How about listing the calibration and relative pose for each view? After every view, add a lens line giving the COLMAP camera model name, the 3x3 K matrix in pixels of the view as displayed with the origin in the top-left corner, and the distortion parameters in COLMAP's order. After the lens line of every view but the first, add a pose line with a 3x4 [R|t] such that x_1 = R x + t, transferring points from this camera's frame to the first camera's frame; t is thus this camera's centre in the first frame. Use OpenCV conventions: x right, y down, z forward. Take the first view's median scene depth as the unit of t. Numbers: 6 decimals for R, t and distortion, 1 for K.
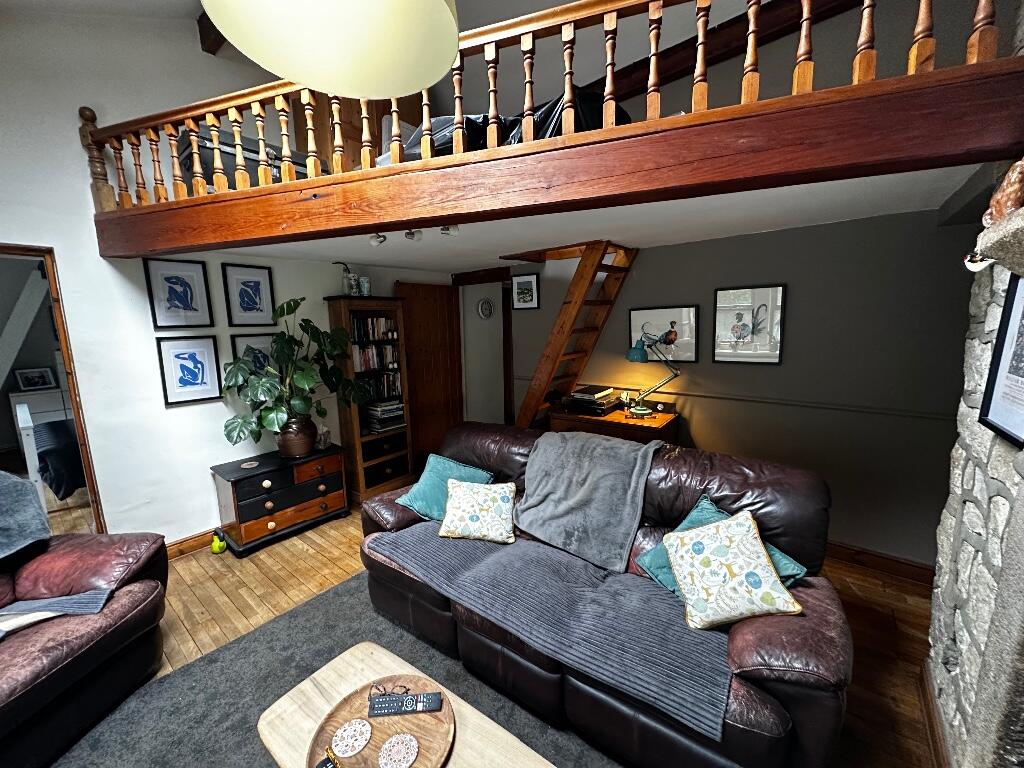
lens RADIAL K [[406.1, 0, 510.4], [0, 406.1, 380.6], [0, 0, 1]] dist [-0.002279, -0.000356]
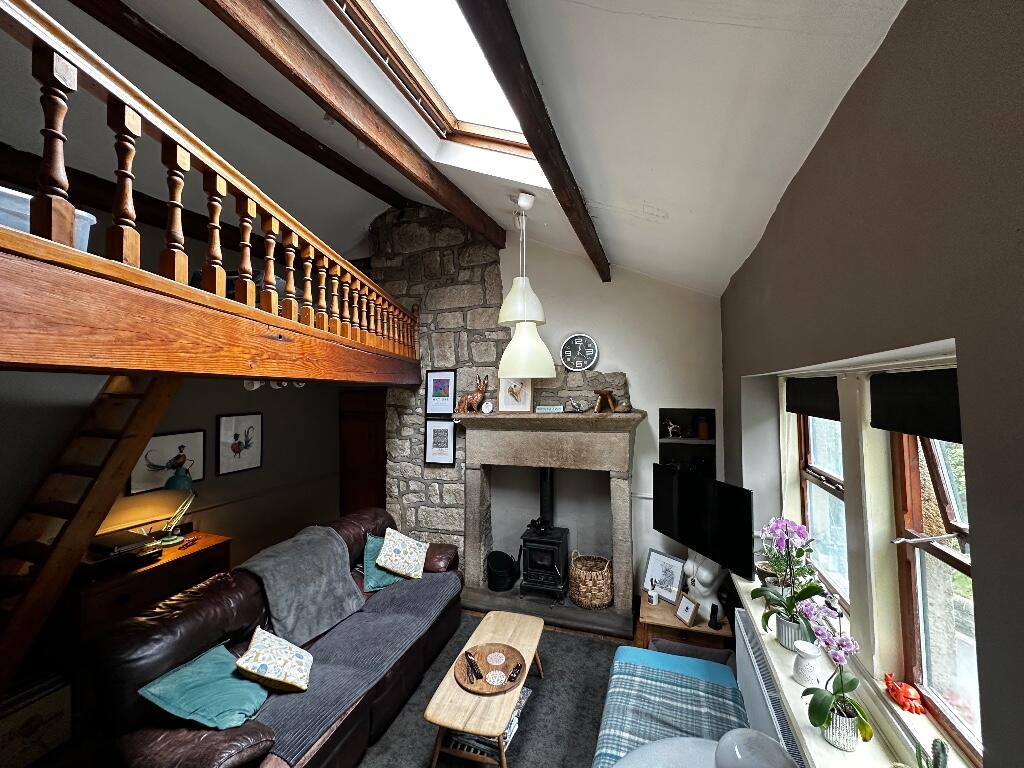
lens RADIAL K [[406.1, 0, 510.4], [0, 406.1, 380.6], [0, 0, 1]] dist [-0.002279, -0.000356]
pose [[-0.320432, 0.049266, 0.945990, -0.937818], [0.157340, 0.987543, 0.001865, -0.193926], [-0.934113, 0.149439, -0.324192, 0.557218]]
